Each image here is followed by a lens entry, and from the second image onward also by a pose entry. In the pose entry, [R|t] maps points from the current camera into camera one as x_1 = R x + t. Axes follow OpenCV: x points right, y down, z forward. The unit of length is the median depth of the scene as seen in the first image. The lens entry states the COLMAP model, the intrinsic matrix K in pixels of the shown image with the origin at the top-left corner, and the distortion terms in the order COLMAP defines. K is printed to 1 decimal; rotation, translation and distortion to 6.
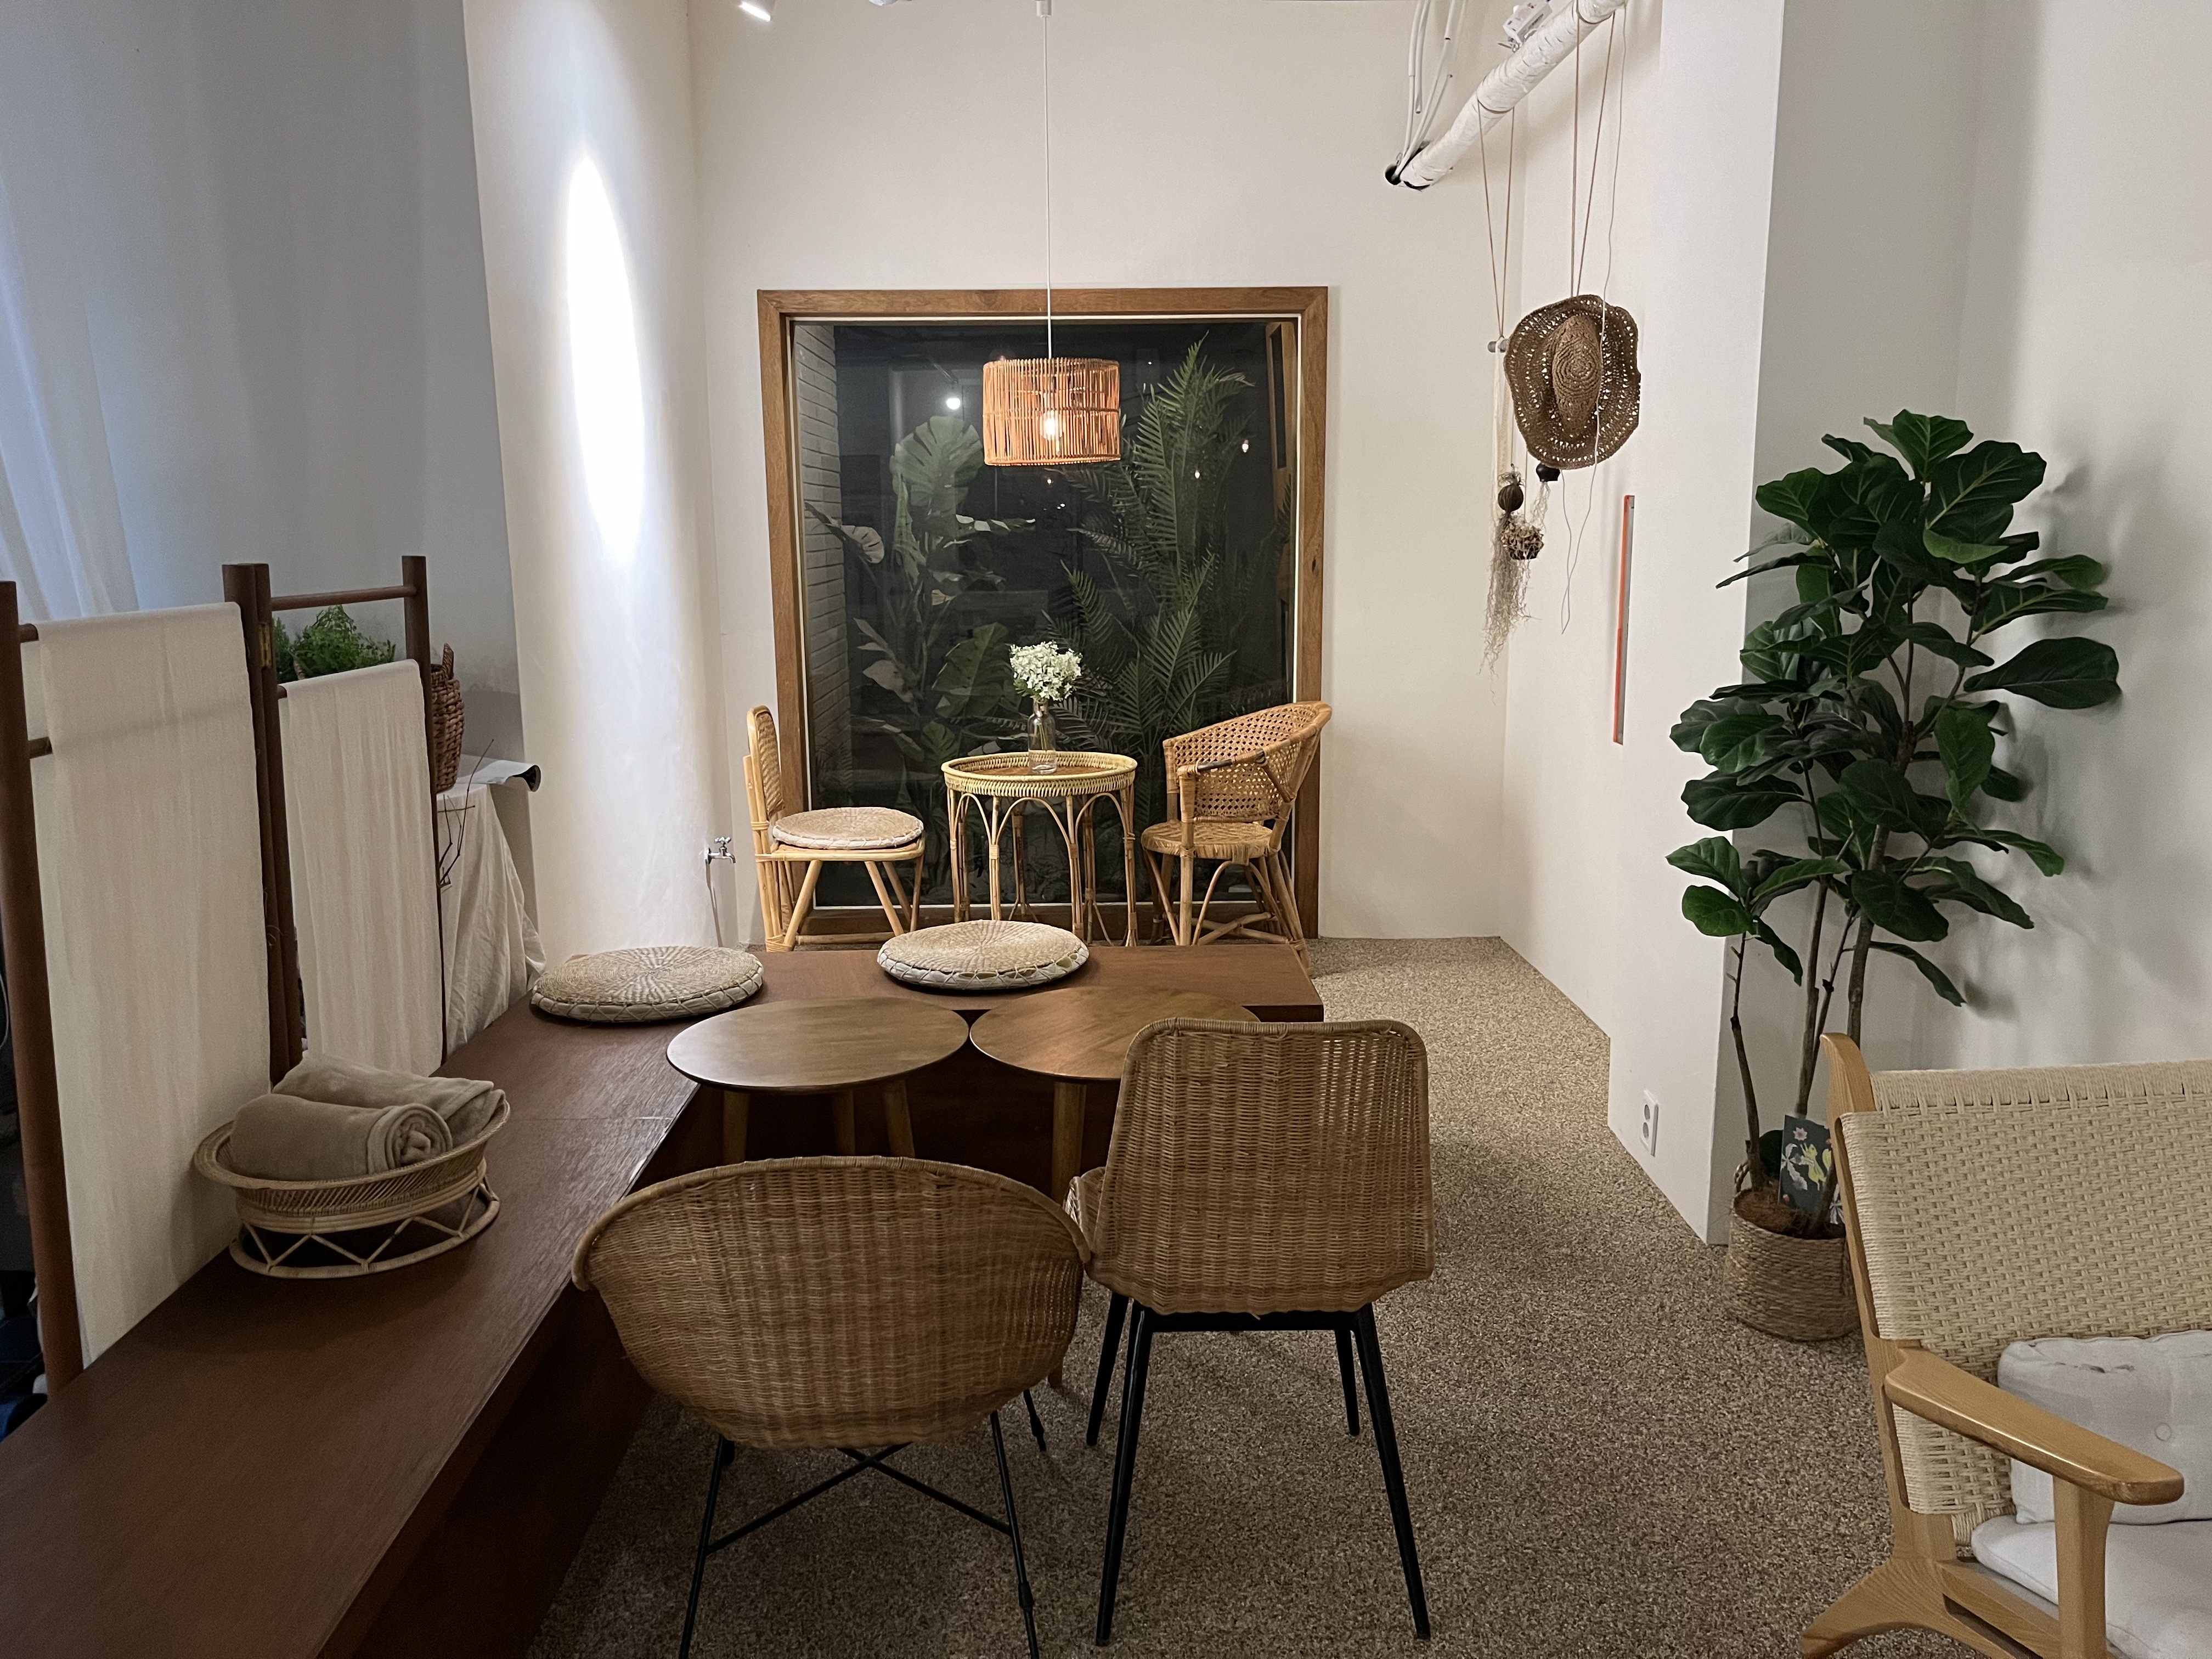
lens RADIAL K [[1679.8, 0, 1096.6], [0, 1679.8, 845.0], [0, 0, 1]] dist [0.052633, -0.081276]
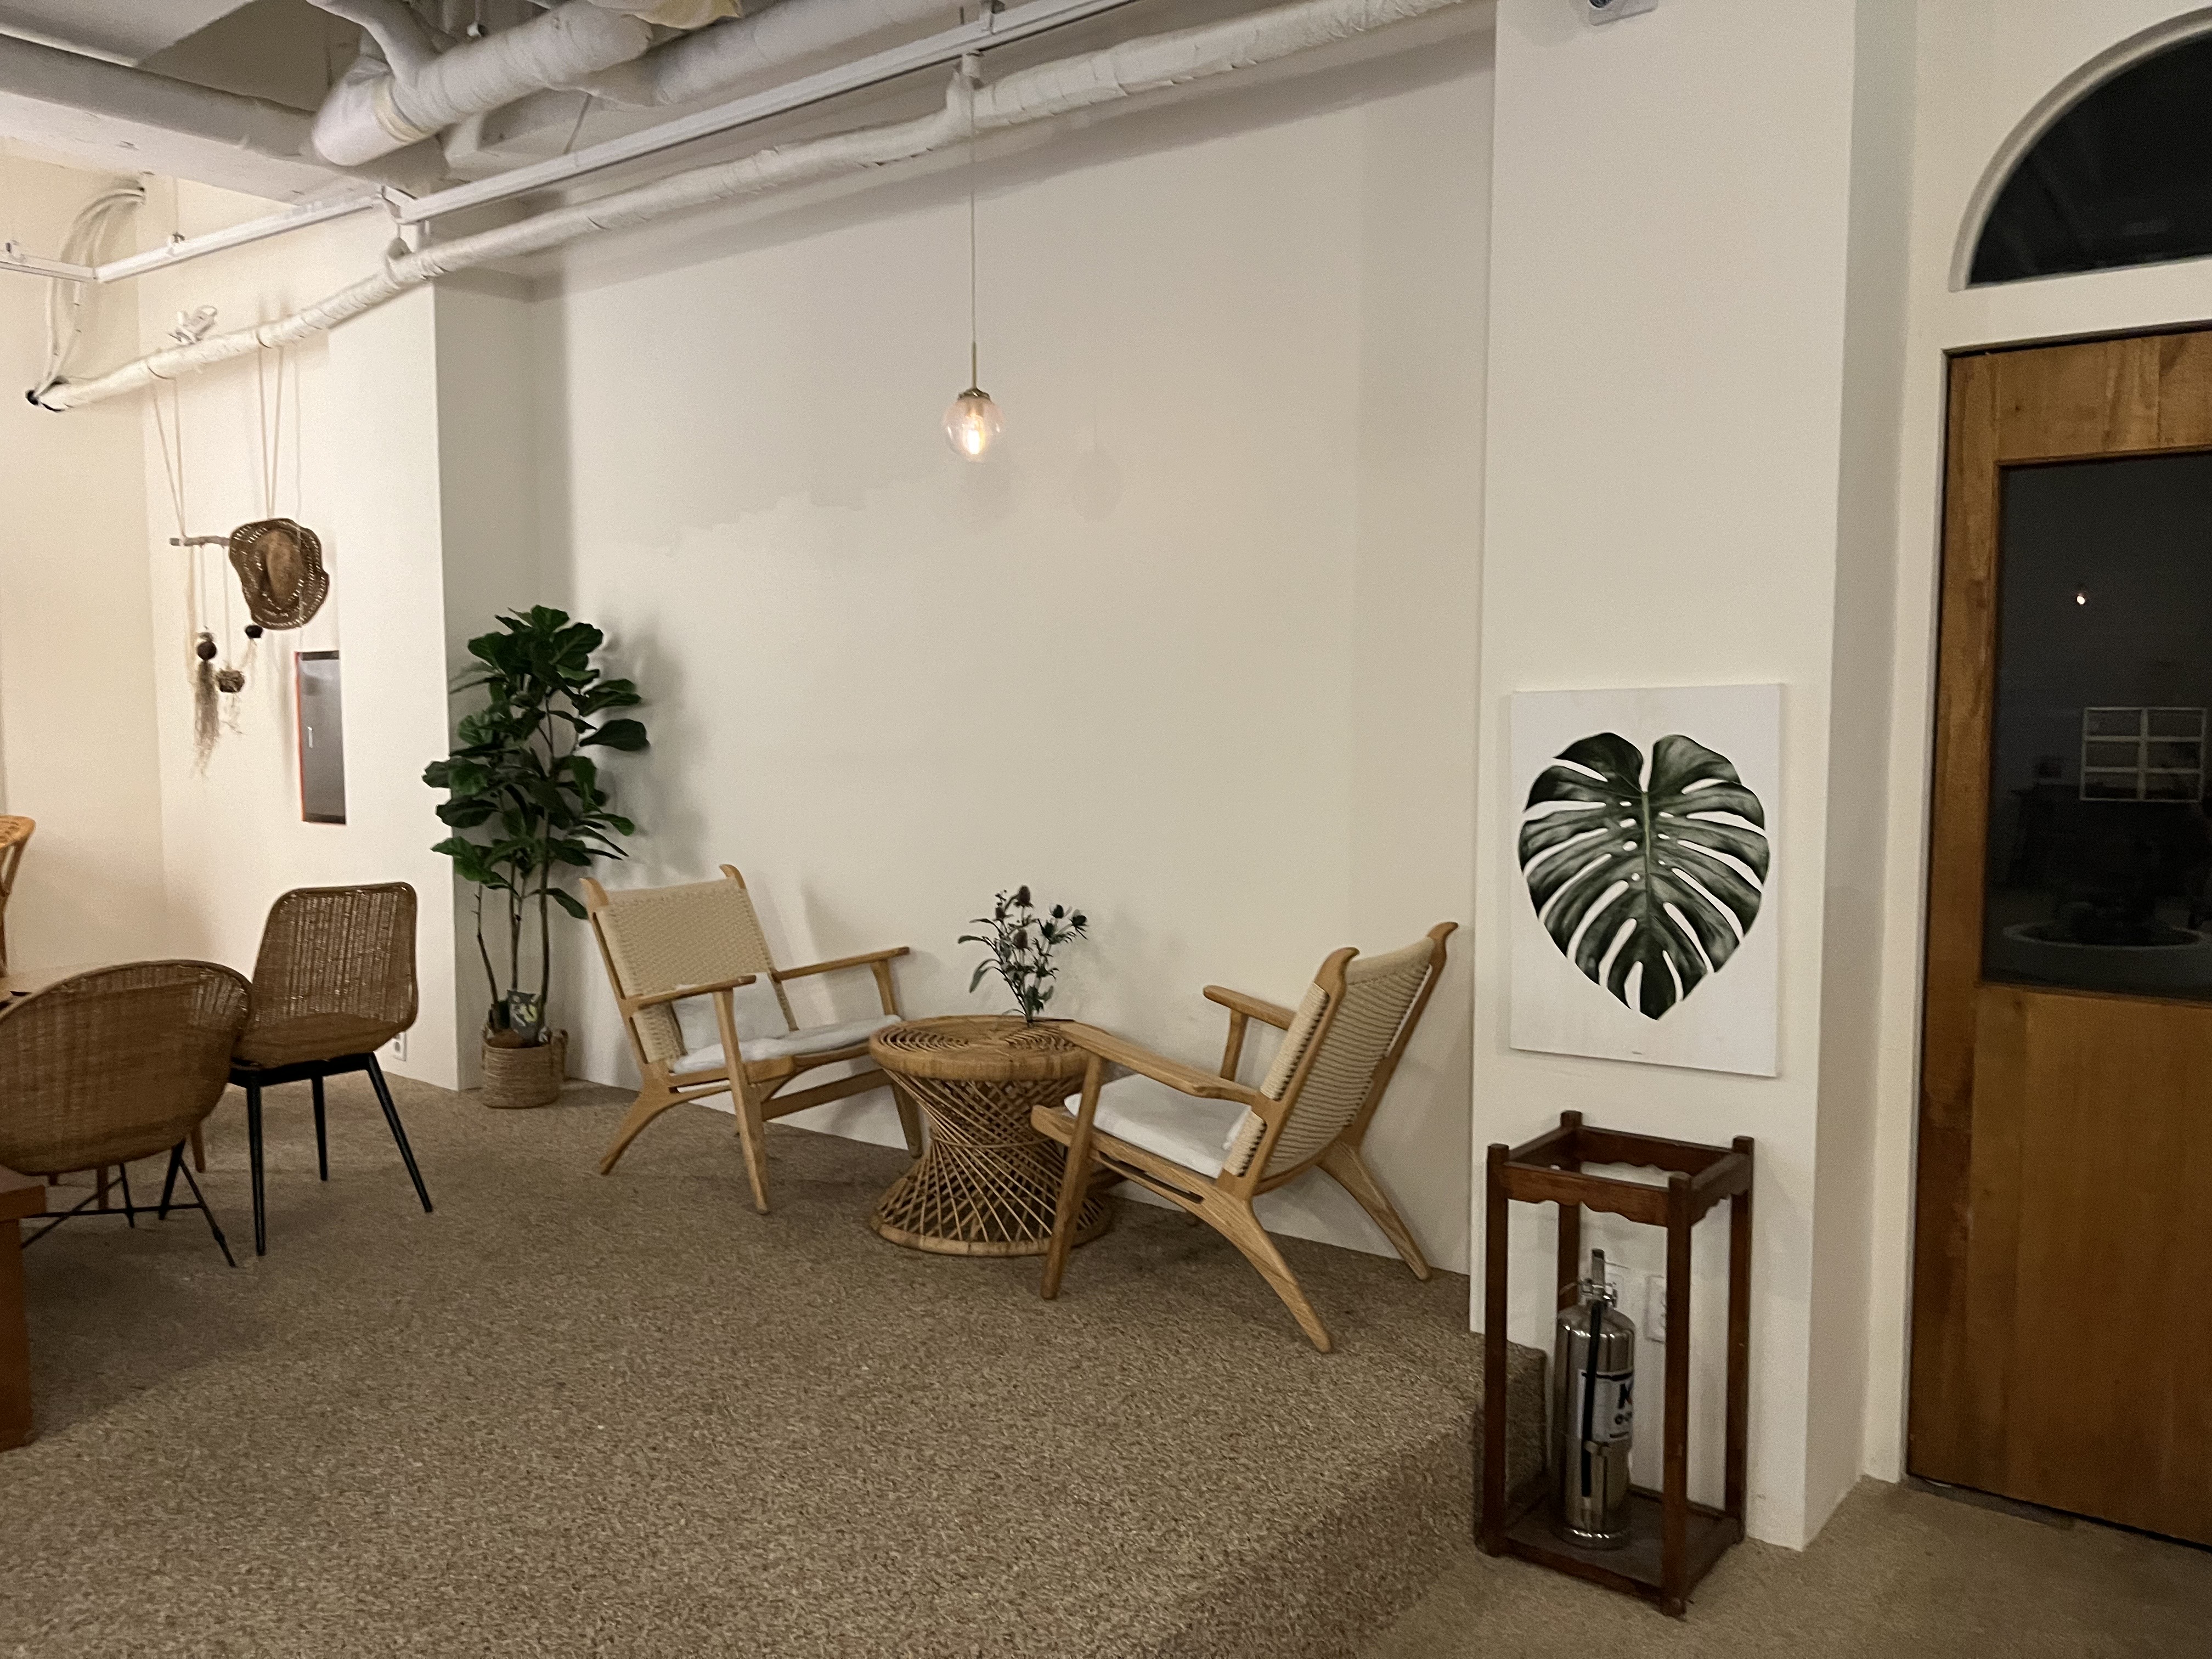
lens RADIAL K [[1679.8, 0, 1098.6], [0, 1679.8, 851.0], [0, 0, 1]] dist [0.052633, -0.081276]
pose [[0.624595, -0.055536, 0.778972, -0.613242], [0.140496, 0.989184, -0.042130, 0.186958], [-0.768207, 0.135756, 0.625642, -0.644888]]
